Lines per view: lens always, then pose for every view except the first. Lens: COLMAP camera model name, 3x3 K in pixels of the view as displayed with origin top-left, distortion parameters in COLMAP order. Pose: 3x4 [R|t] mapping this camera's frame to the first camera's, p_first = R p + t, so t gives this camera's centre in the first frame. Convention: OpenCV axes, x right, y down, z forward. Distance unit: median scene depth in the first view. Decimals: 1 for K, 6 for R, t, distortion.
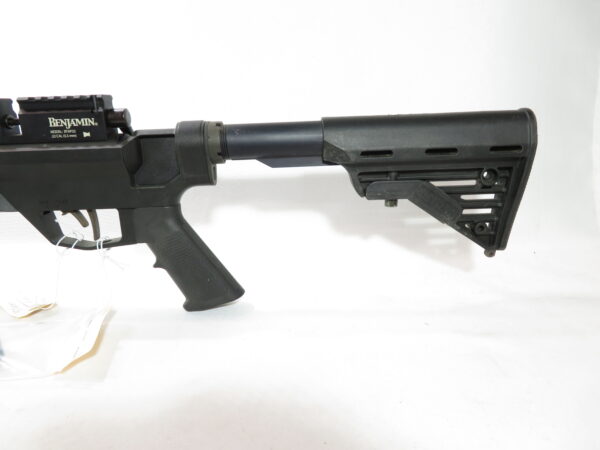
lens RADIAL K [[434.0, 0, 300.0], [0, 434.0, 225.0], [0, 0, 1]] dist [0.002563, -0.001330]
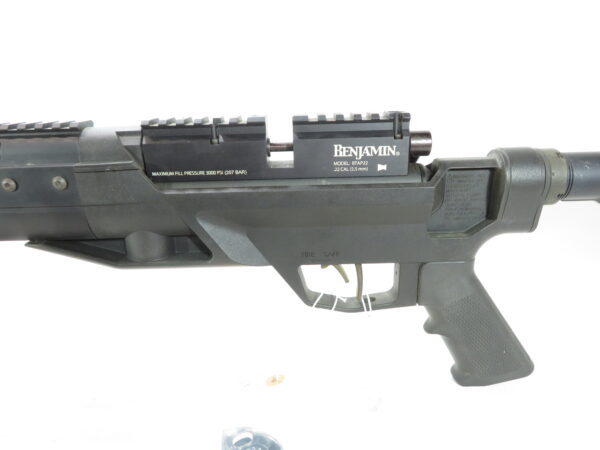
lens RADIAL K [[434.0, 0, 300.0], [0, 434.0, 225.0], [0, 0, 1]] dist [0.002563, -0.001330]
pose [[0.999215, 0.013223, -0.037342, -0.596303], [-0.011323, 0.998652, 0.050650, -0.146020], [0.037961, -0.050188, 0.998018, 0.259786]]
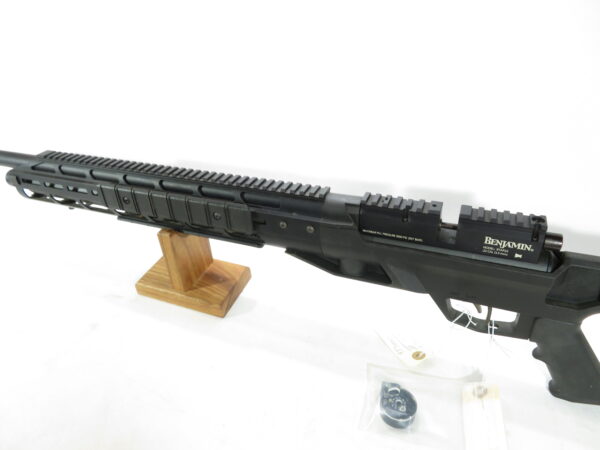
lens RADIAL K [[434.0, 0, 300.0], [0, 434.0, 225.0], [0, 0, 1]] dist [0.002563, -0.001330]
pose [[0.913164, 0.197986, -0.356277, -0.610714], [-0.091329, 0.951264, 0.294542, -0.539552], [0.397229, -0.236427, 0.886742, -0.131694]]
